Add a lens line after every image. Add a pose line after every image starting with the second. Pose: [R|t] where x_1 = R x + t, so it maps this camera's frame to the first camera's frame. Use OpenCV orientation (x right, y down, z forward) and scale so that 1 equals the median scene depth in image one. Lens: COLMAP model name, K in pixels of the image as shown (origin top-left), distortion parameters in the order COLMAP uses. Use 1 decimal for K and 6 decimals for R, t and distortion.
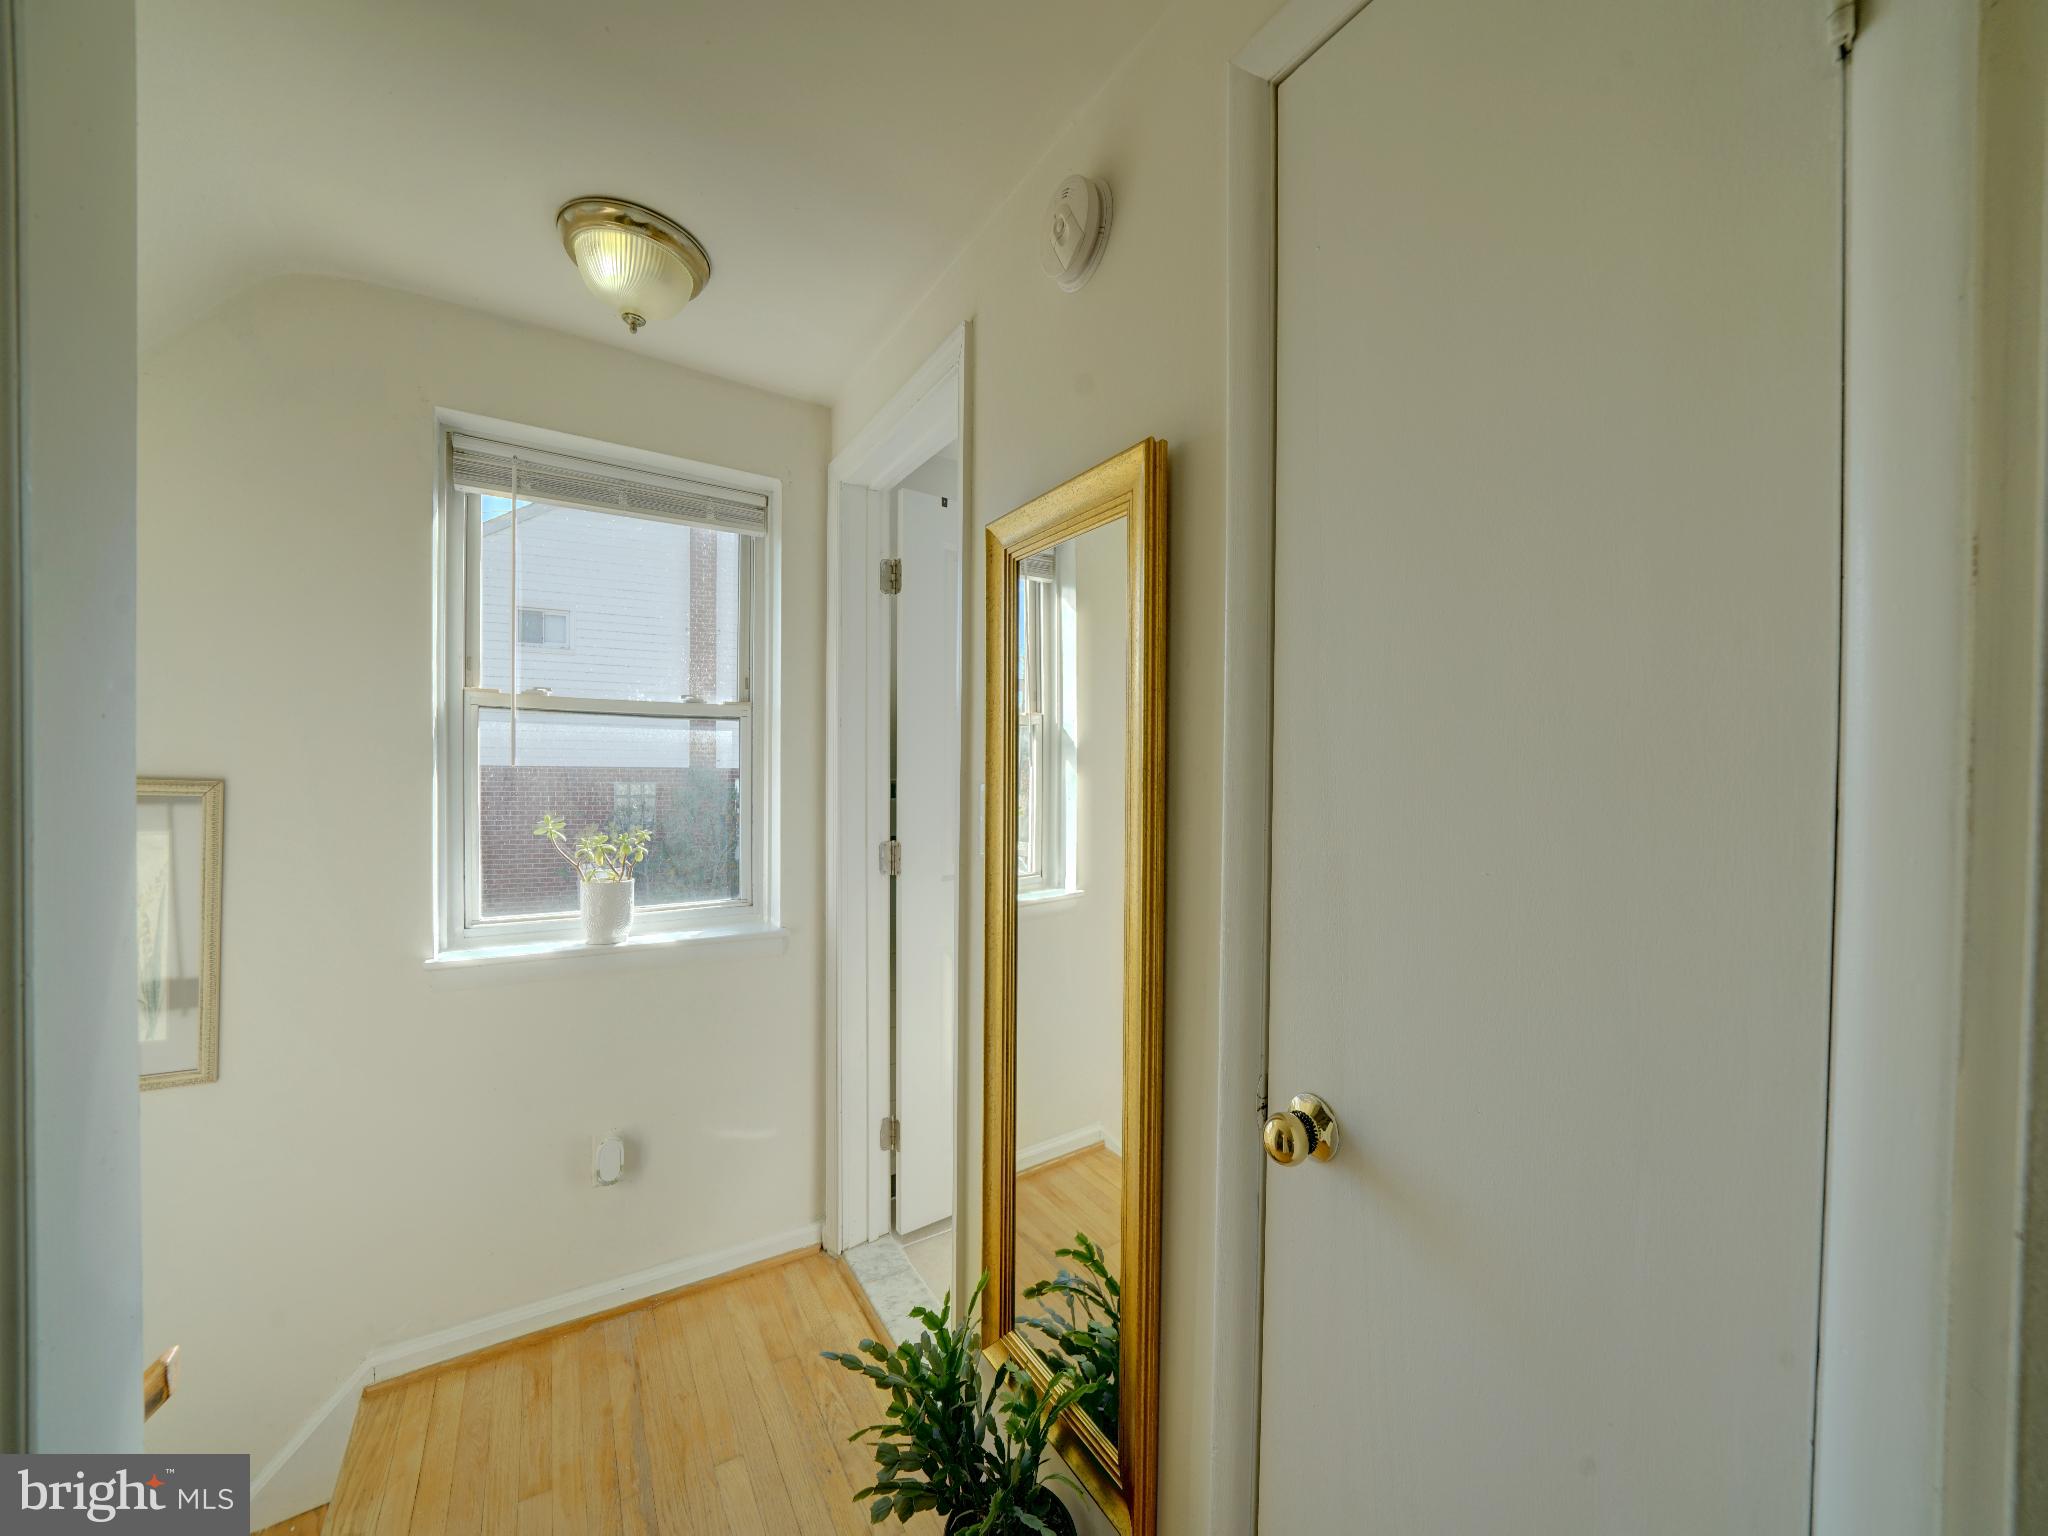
lens RADIAL K [[737.9, 0, 1021.6], [0, 737.9, 774.0], [0, 0, 1]] dist [-0.016185, 0.000063]
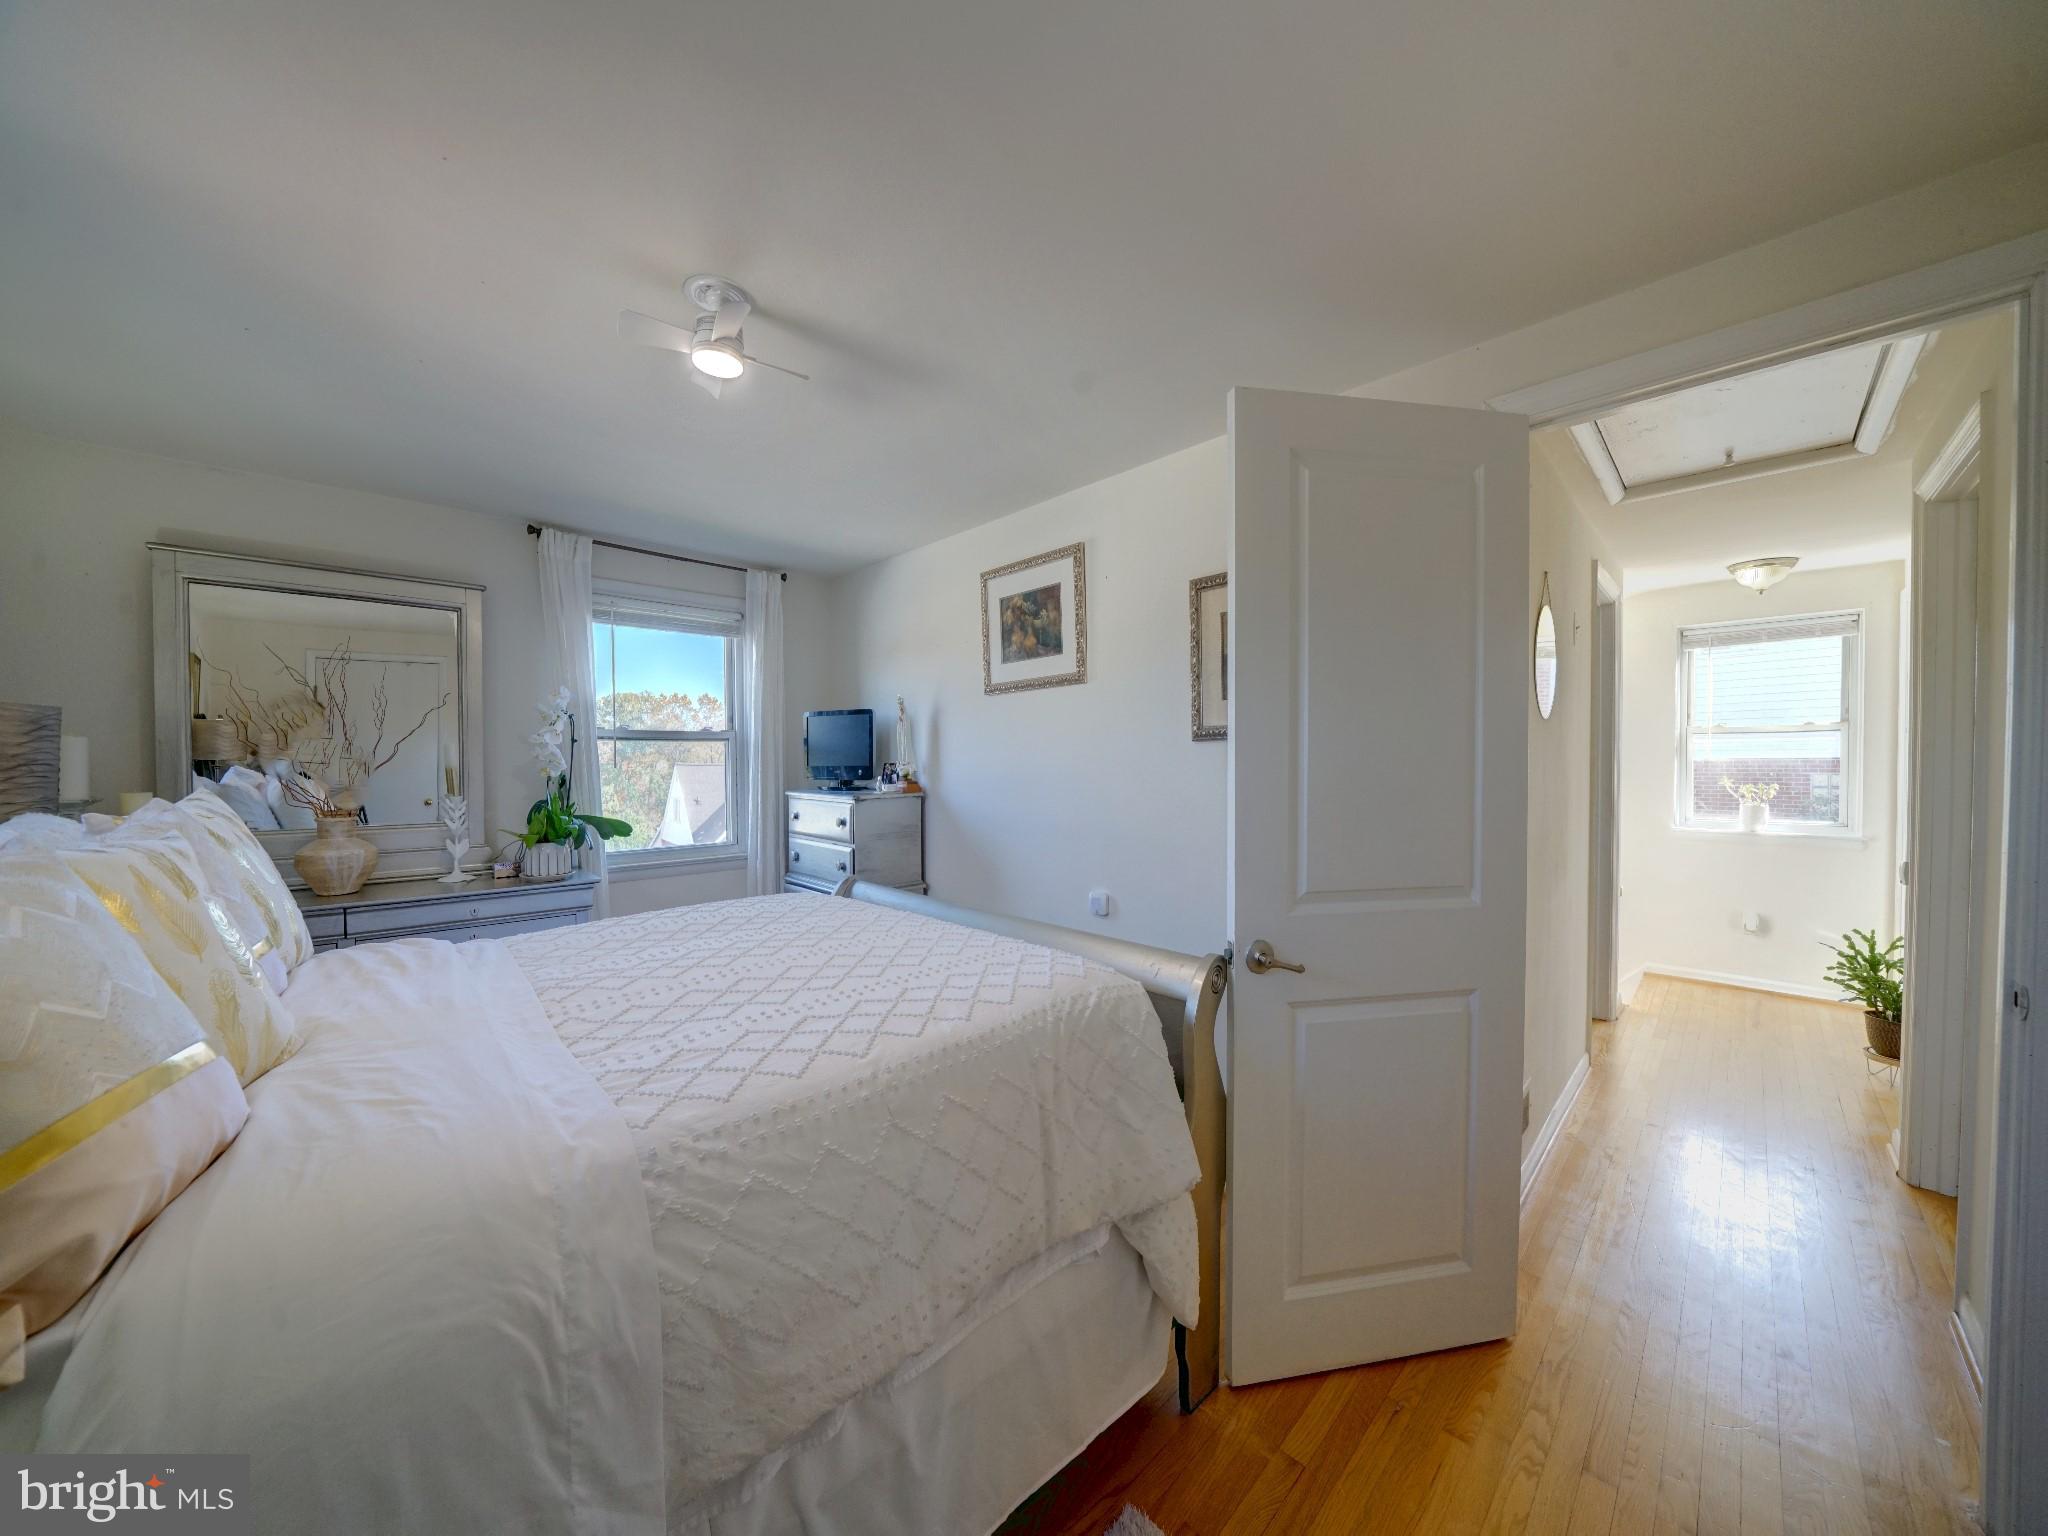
lens RADIAL K [[723.5, 0, 1016.8], [0, 723.5, 775.3], [0, 0, 1]] dist [-0.019682, 0.002410]
pose [[0.209250, 0.012295, -0.977785, 1.185448], [-0.001398, 0.999924, 0.012274, 0.026325], [0.977861, -0.001201, 0.209251, -1.814835]]
